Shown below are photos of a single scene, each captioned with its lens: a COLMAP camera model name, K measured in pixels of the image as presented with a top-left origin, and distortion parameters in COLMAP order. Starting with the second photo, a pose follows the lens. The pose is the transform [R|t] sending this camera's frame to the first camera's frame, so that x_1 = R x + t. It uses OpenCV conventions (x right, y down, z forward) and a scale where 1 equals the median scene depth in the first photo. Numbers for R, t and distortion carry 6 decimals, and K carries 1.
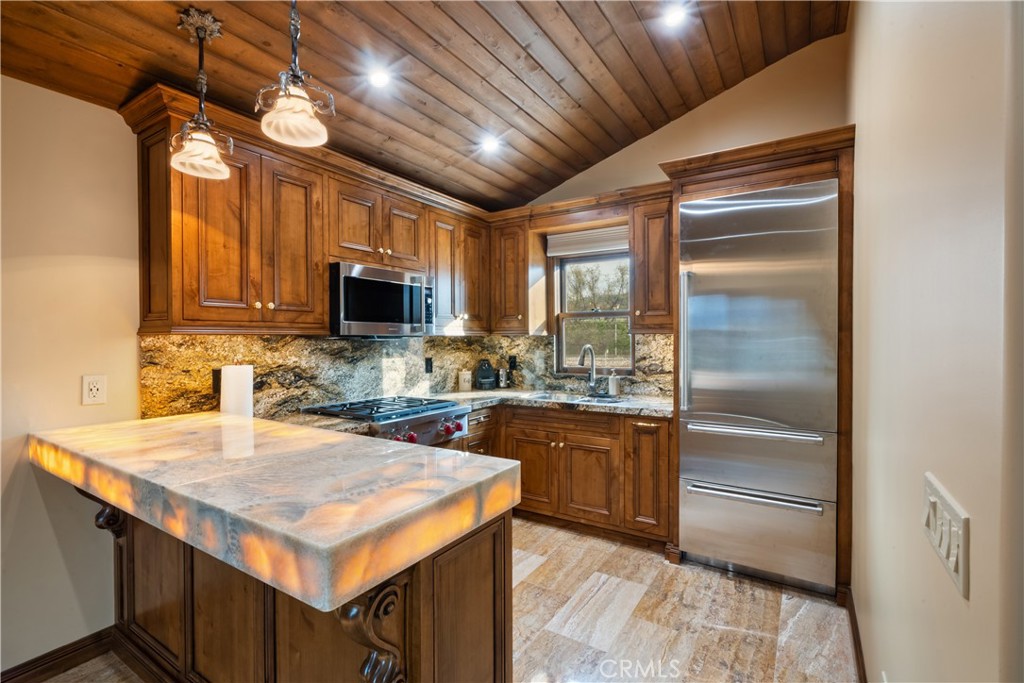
lens RADIAL K [[463.8, 0, 512.0], [0, 463.8, 341.5], [0, 0, 1]] dist [-0.011011, 0.000045]
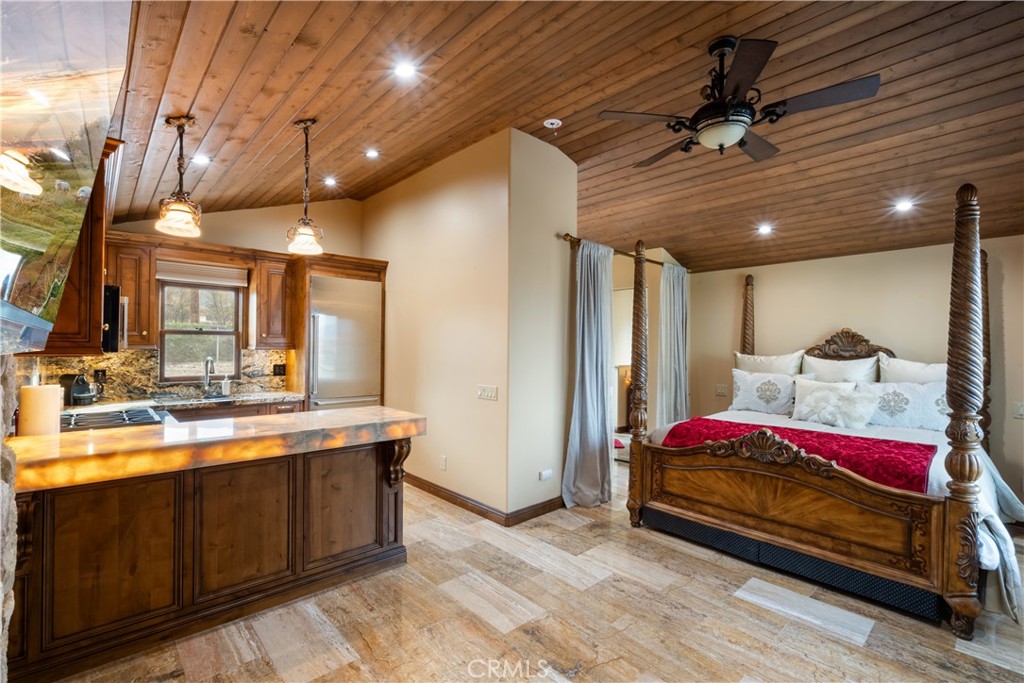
lens RADIAL K [[463.8, 0, 512.0], [0, 463.8, 341.5], [0, 0, 1]] dist [-0.011011, 0.000045]
pose [[0.246720, 0.018401, 0.968912, -1.059637], [-0.002287, 0.999828, -0.018405, -0.018322], [-0.969084, 0.002325, 0.246720, -0.146130]]
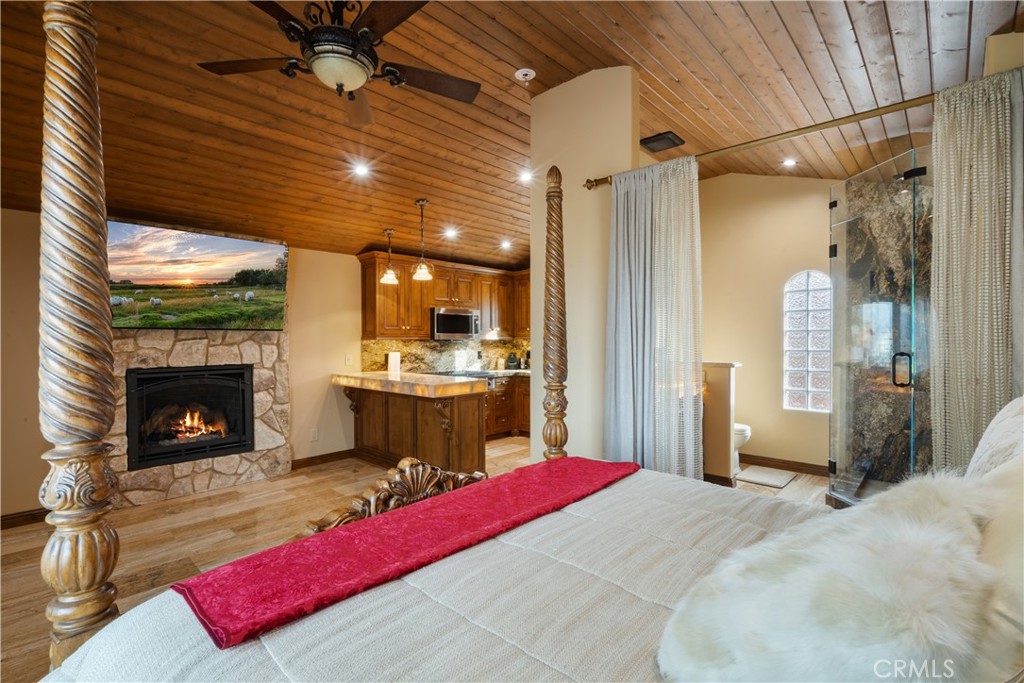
lens RADIAL K [[463.8, 0, 512.0], [0, 463.8, 341.5], [0, 0, 1]] dist [-0.011011, 0.000045]
pose [[0.983072, 0.001300, -0.183216, 0.371890], [-0.001631, 0.999997, -0.001655, -0.001073], [0.183213, 0.001925, 0.983071, -1.039222]]
